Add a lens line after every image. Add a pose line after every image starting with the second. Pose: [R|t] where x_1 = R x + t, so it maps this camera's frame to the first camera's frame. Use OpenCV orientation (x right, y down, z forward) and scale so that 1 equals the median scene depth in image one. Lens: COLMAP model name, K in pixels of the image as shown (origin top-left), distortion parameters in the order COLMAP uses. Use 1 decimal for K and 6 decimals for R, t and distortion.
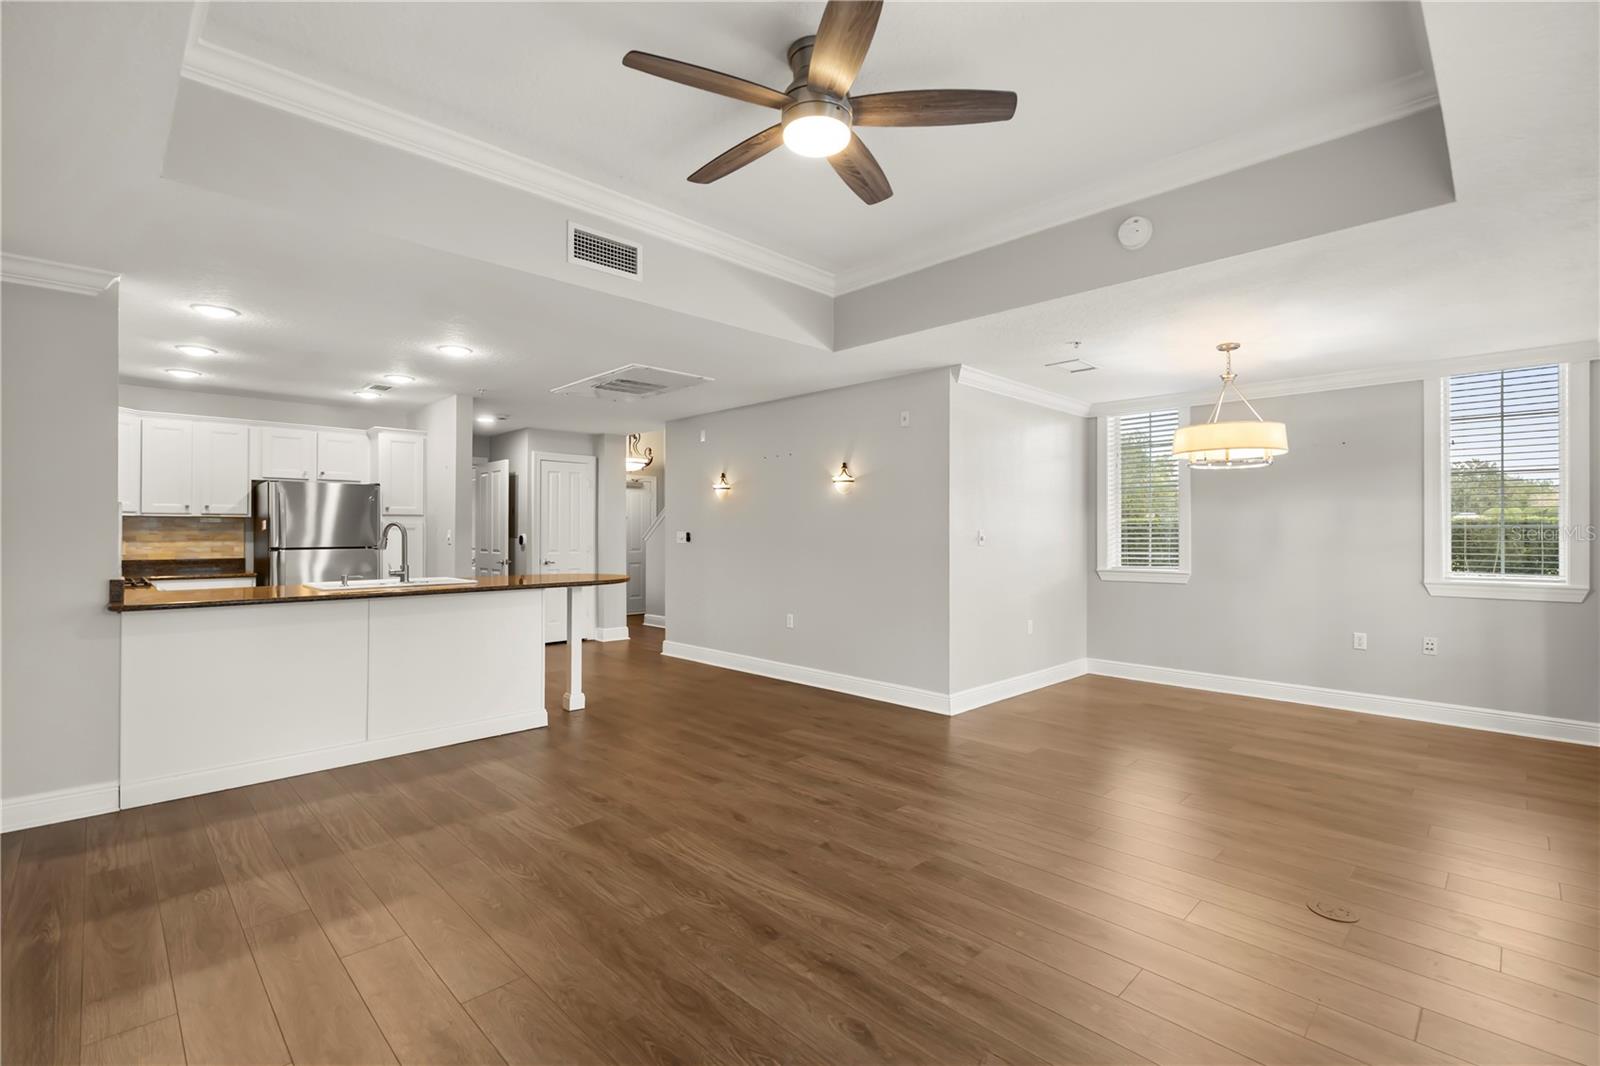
lens RADIAL K [[714.3, 0, 801.6], [0, 714.3, 527.1], [0, 0, 1]] dist [-0.001767, -0.000409]
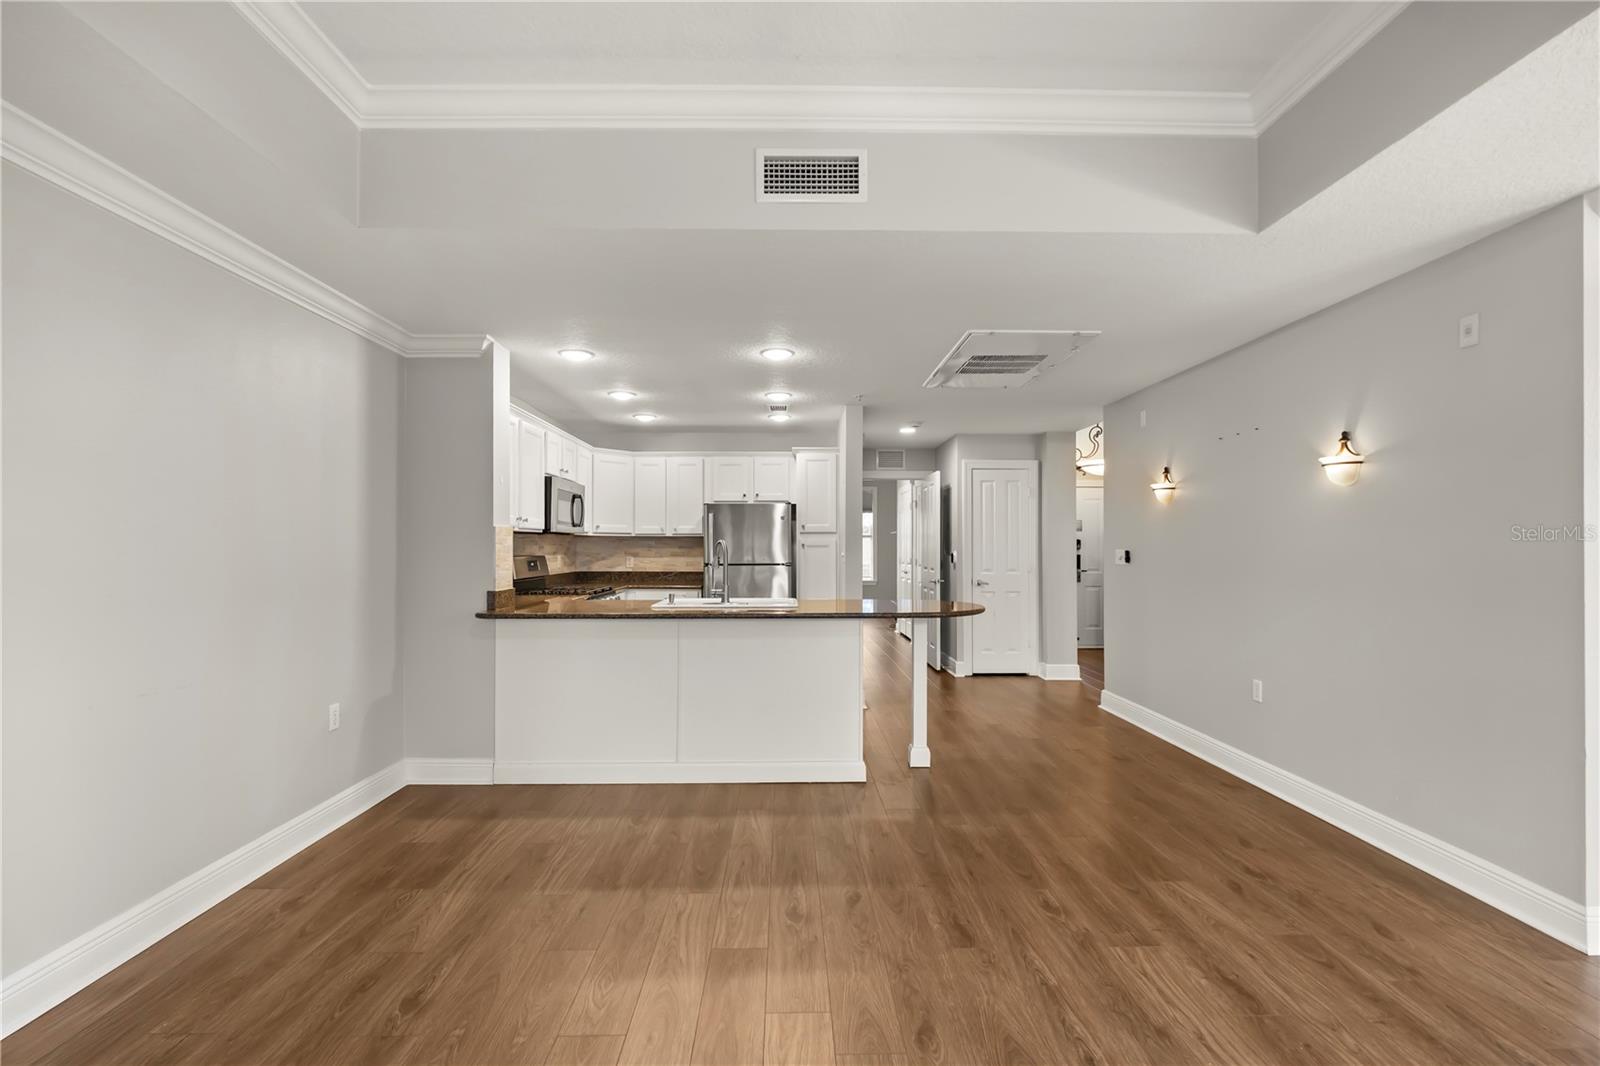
lens RADIAL K [[718.2, 0, 799.2], [0, 718.2, 542.4], [0, 0, 1]] dist [-0.001309, -0.000010]
pose [[0.723624, -0.004445, -0.690180, 0.181411], [0.005052, 0.999987, -0.001143, -0.002894], [0.690176, -0.002660, 0.723636, 0.357715]]
